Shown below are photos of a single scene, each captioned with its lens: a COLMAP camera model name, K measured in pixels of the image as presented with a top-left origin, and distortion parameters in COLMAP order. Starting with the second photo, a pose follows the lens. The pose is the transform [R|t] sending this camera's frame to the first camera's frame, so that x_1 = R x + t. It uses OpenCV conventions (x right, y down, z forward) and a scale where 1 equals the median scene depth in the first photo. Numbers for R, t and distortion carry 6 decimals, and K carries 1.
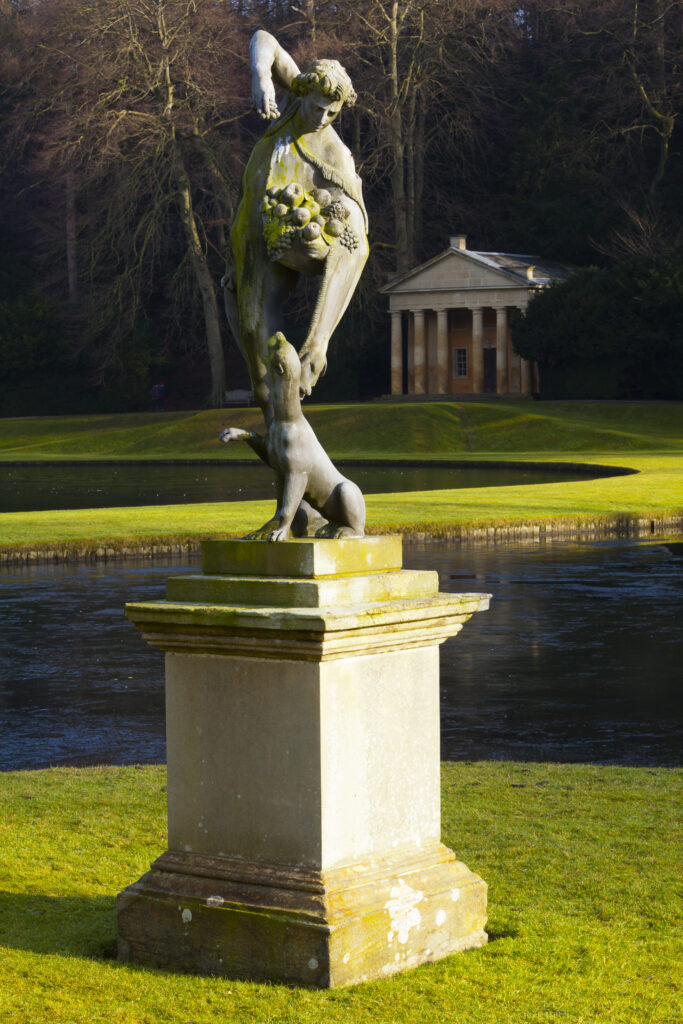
lens RADIAL K [[2350.2, 0, 341.5], [0, 2350.2, 512.0], [0, 0, 1]] dist [-0.285833, 0.076964]
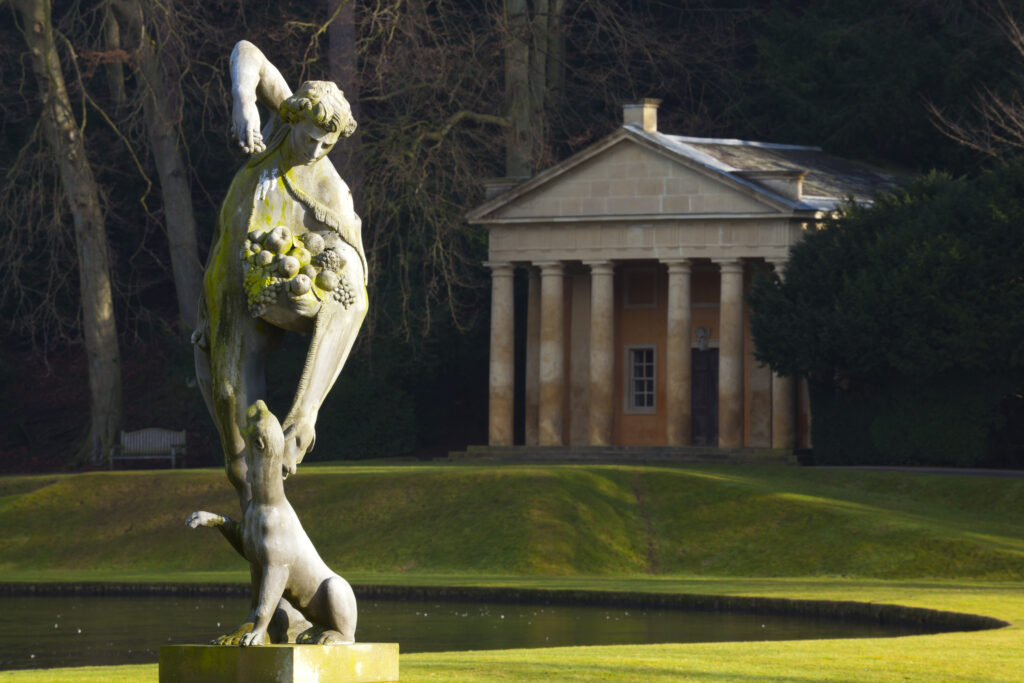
lens RADIAL K [[5859.9, 0, 512.0], [0, 5859.9, 341.5], [0, 0, 1]] dist [2.361366, 9.066618]
pose [[0.999596, 0.020367, 0.019815, 0.021932], [-0.019017, 0.997632, -0.066089, 0.041434], [-0.021114, 0.065686, 0.997617, -1.124474]]
